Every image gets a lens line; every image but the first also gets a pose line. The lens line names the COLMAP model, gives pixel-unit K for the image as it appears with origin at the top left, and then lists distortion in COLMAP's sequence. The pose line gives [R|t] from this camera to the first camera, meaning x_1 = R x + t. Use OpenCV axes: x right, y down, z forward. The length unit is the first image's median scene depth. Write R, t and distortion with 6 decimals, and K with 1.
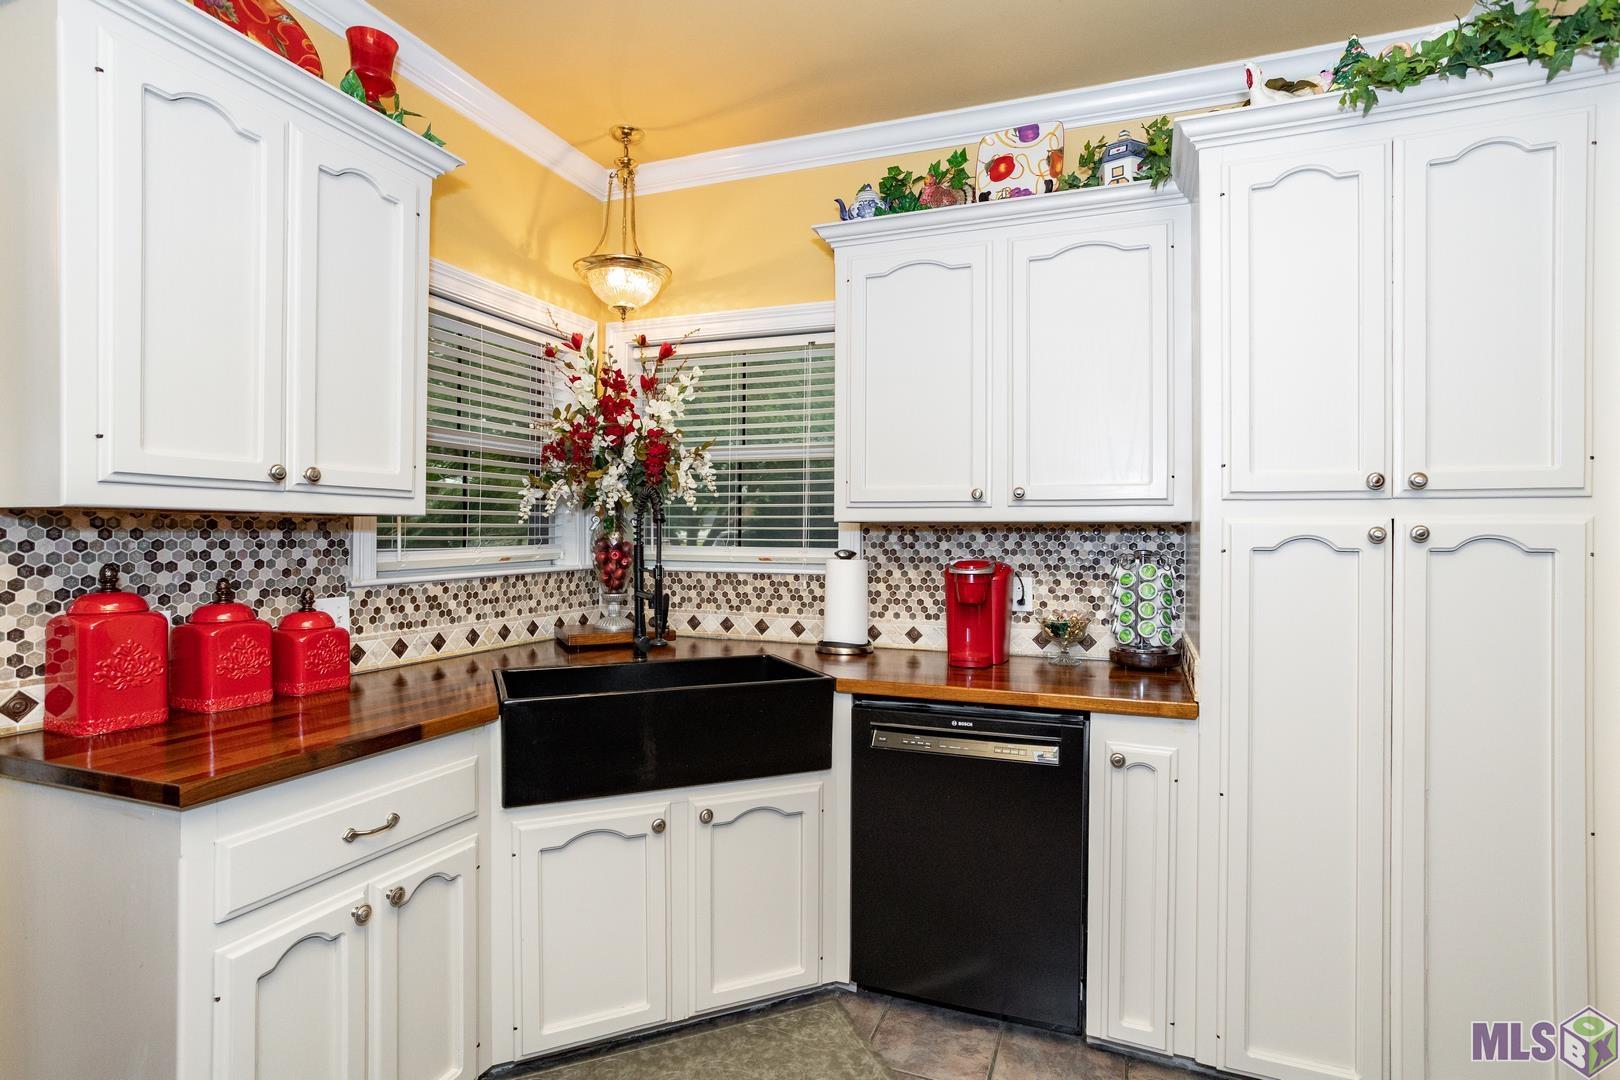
lens RADIAL K [[791.5, 0, 819.7], [0, 791.5, 537.3], [0, 0, 1]] dist [-0.029651, 0.013134]
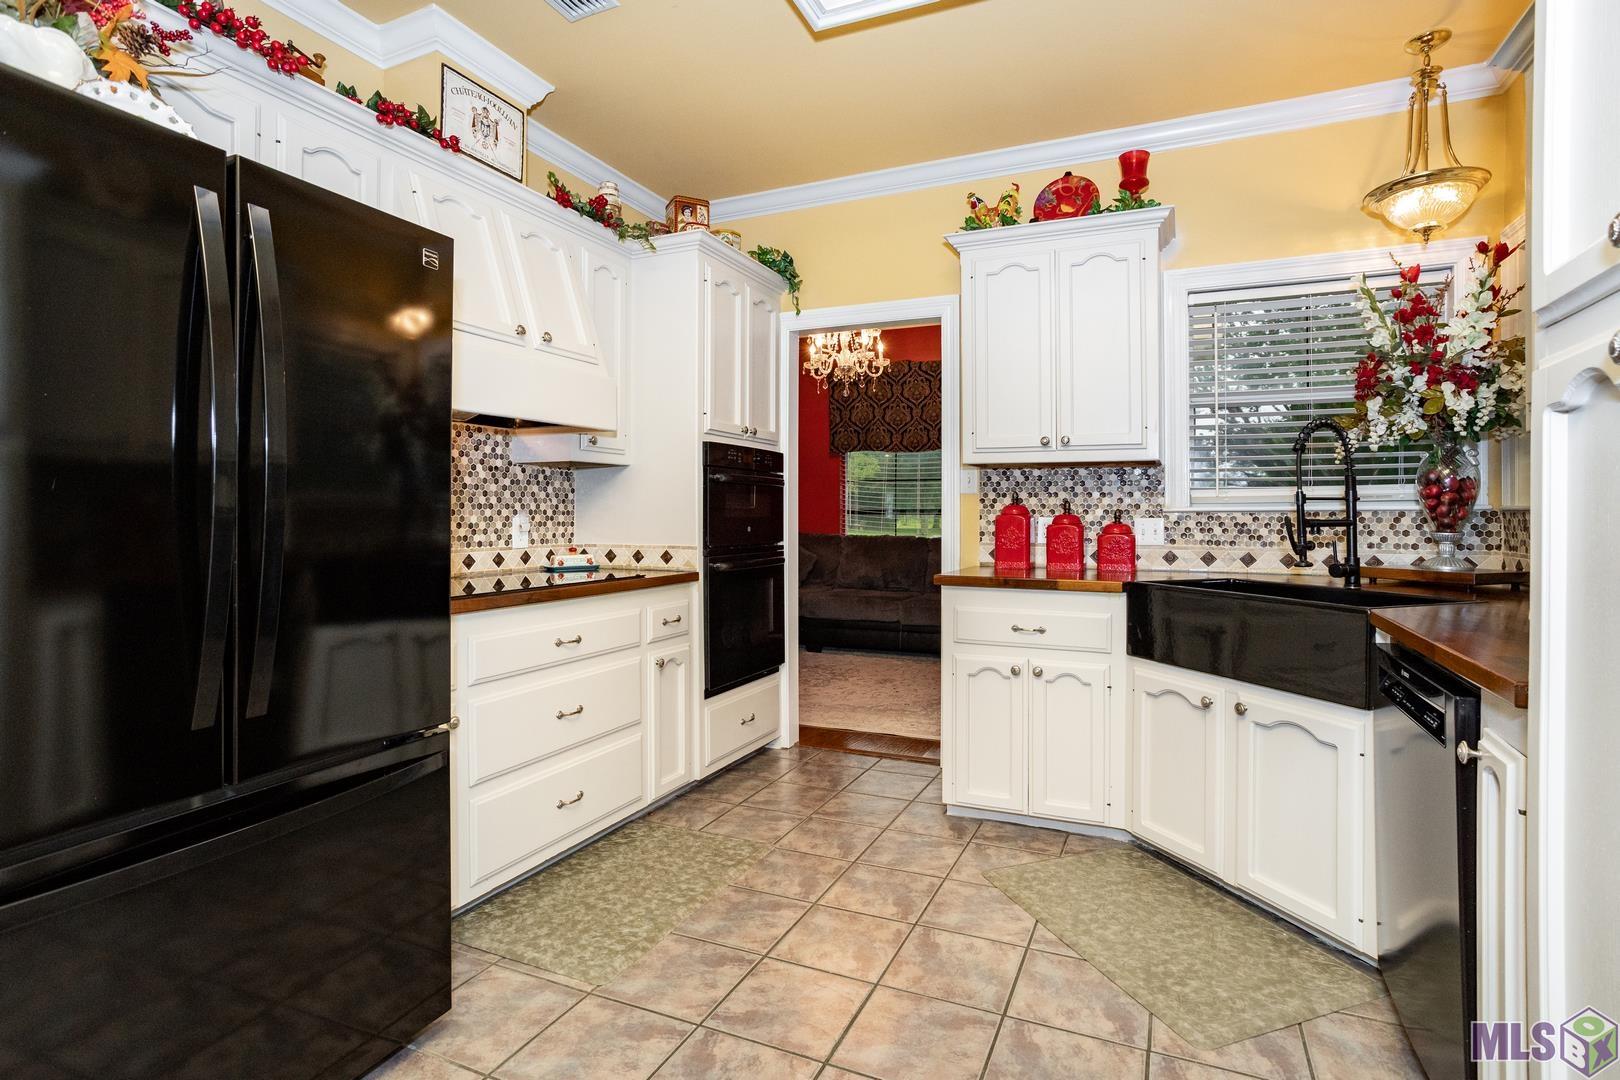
lens RADIAL K [[791.5, 0, 816.1], [0, 791.5, 502.7], [0, 0, 1]] dist [-0.029651, 0.013134]
pose [[-0.052045, -0.013827, -0.998549, 0.887134], [-0.006264, 0.999889, -0.013519, 0.067744], [0.998625, 0.005551, -0.052126, 0.397150]]
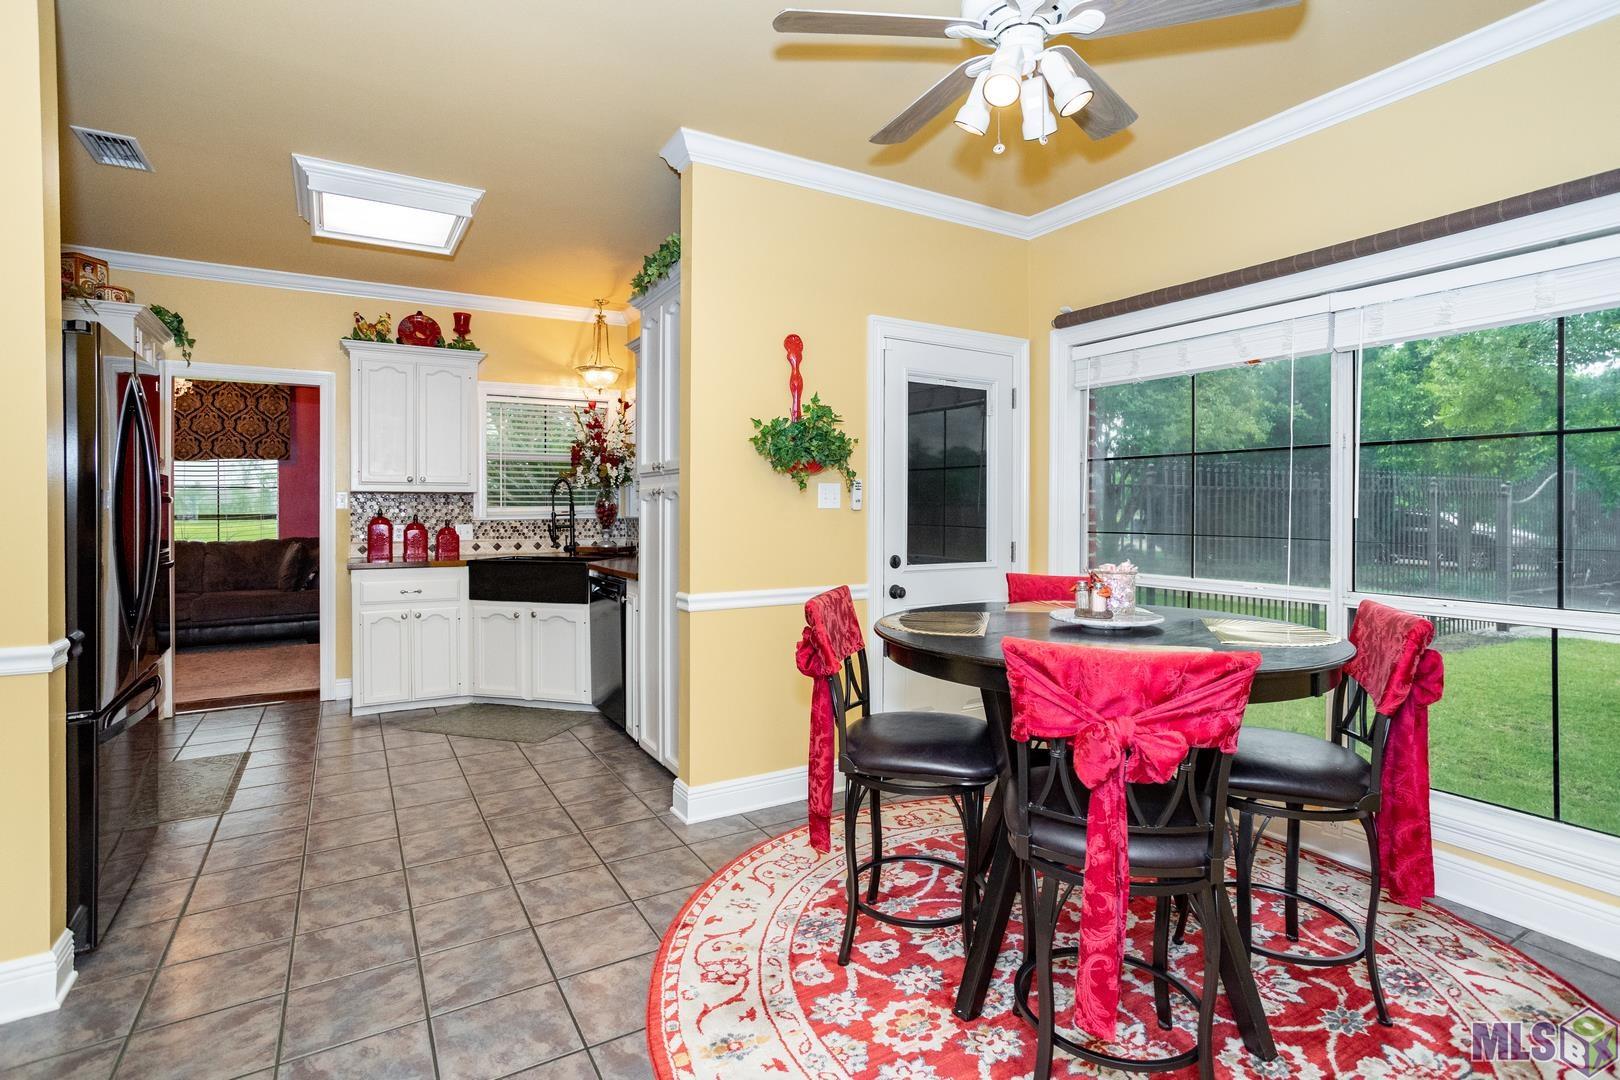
lens RADIAL K [[791.5, 0, 813.1], [0, 791.5, 513.0], [0, 0, 1]] dist [-0.029651, 0.013134]
pose [[0.793880, 0.002162, -0.608071, 1.766199], [0.000106, 0.999993, 0.003694, 0.028218], [0.608075, -0.002997, 0.793874, -0.351894]]
